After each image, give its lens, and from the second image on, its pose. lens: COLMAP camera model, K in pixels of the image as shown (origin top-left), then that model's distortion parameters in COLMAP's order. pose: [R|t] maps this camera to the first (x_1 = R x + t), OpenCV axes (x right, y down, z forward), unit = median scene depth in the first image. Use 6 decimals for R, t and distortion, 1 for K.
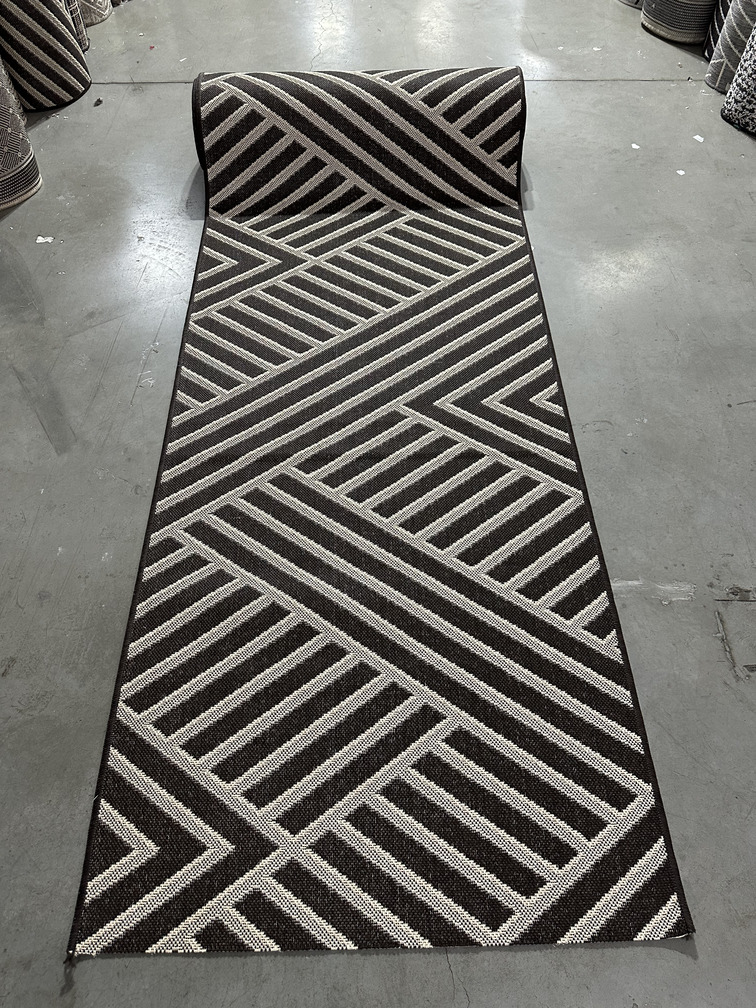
lens RADIAL K [[712.5, 0, 379.6], [0, 712.5, 503.0], [0, 0, 1]] dist [0.024965, -0.034720]
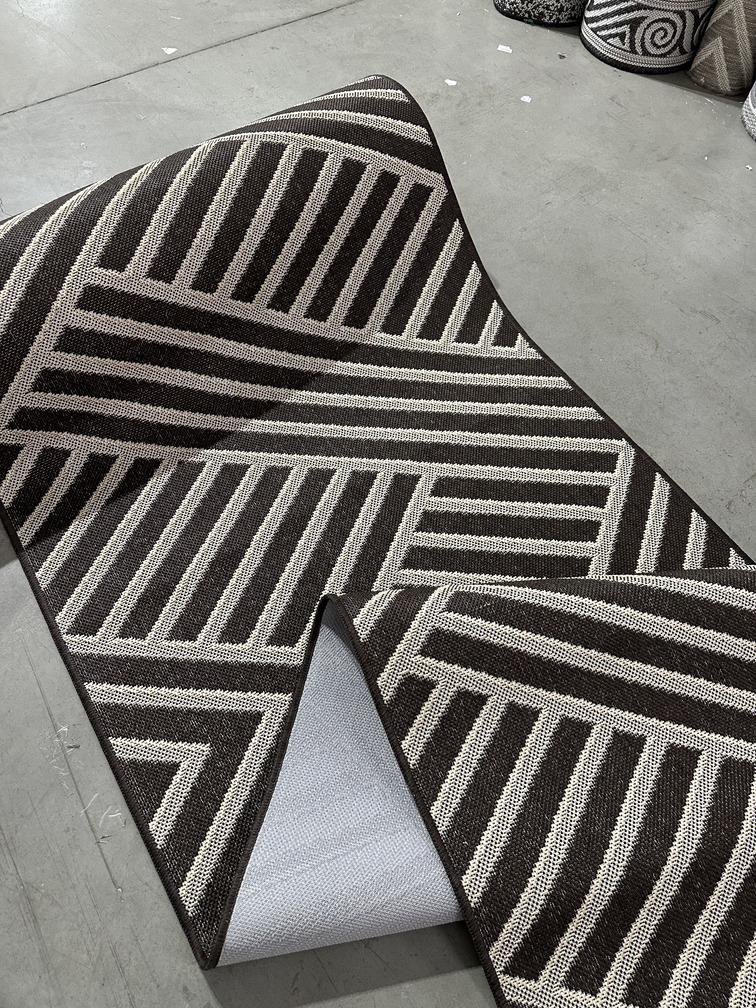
lens RADIAL K [[712.5, 0, 369.8], [0, 712.5, 507.7], [0, 0, 1]] dist [0.024965, -0.034720]
pose [[0.809843, -0.485653, 0.329083, -0.197056], [0.457102, 0.873989, 0.164926, -0.304206], [-0.367712, 0.016860, 0.929787, 0.381393]]
